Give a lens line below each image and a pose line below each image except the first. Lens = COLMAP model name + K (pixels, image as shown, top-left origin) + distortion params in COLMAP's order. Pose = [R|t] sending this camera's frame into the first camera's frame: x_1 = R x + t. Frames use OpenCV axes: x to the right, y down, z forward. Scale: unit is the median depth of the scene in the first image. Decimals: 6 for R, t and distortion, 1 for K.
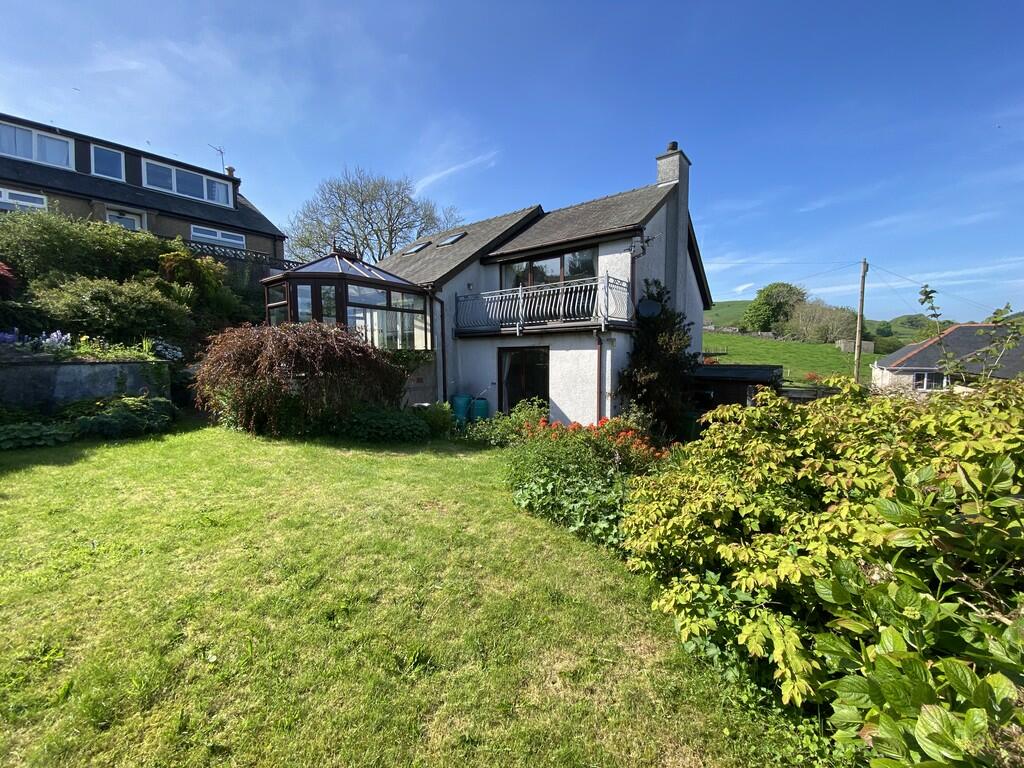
lens RADIAL K [[415.9, 0, 509.6], [0, 415.9, 382.4], [0, 0, 1]] dist [0.011073, -0.015960]
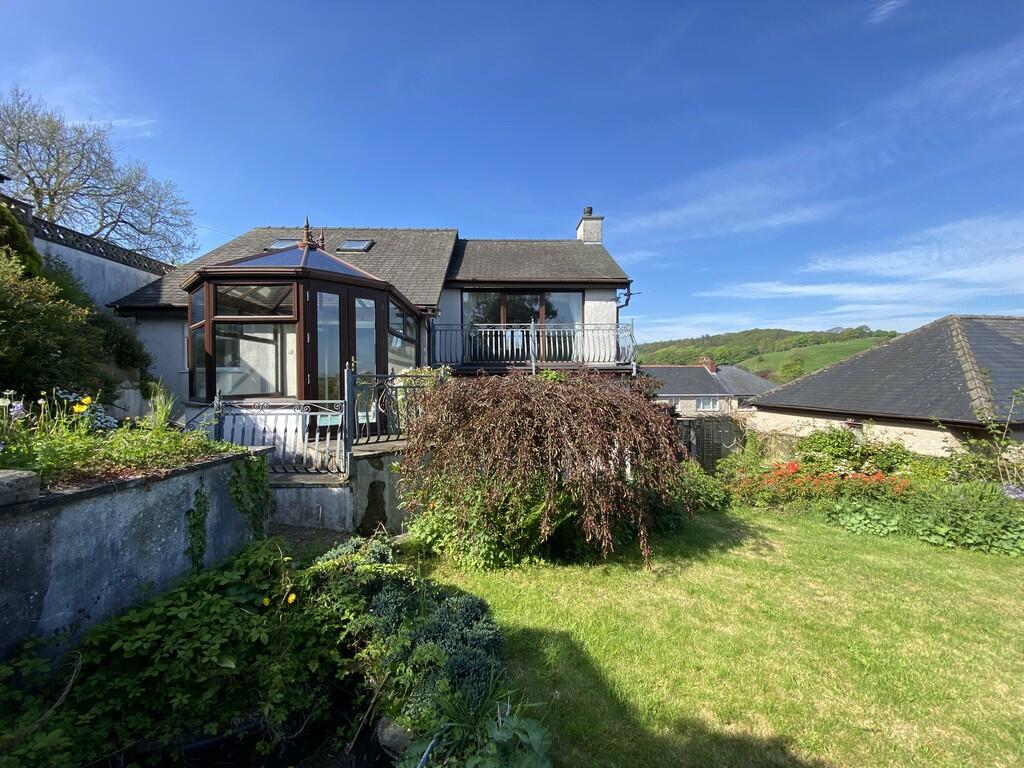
lens RADIAL K [[415.9, 0, 531.6], [0, 415.9, 379.6], [0, 0, 1]] dist [0.011073, -0.015960]
pose [[0.762763, 0.003862, 0.646667, -0.946147], [0.042064, 0.997568, -0.055572, -0.091907], [-0.645309, 0.069590, 0.760745, 0.524444]]
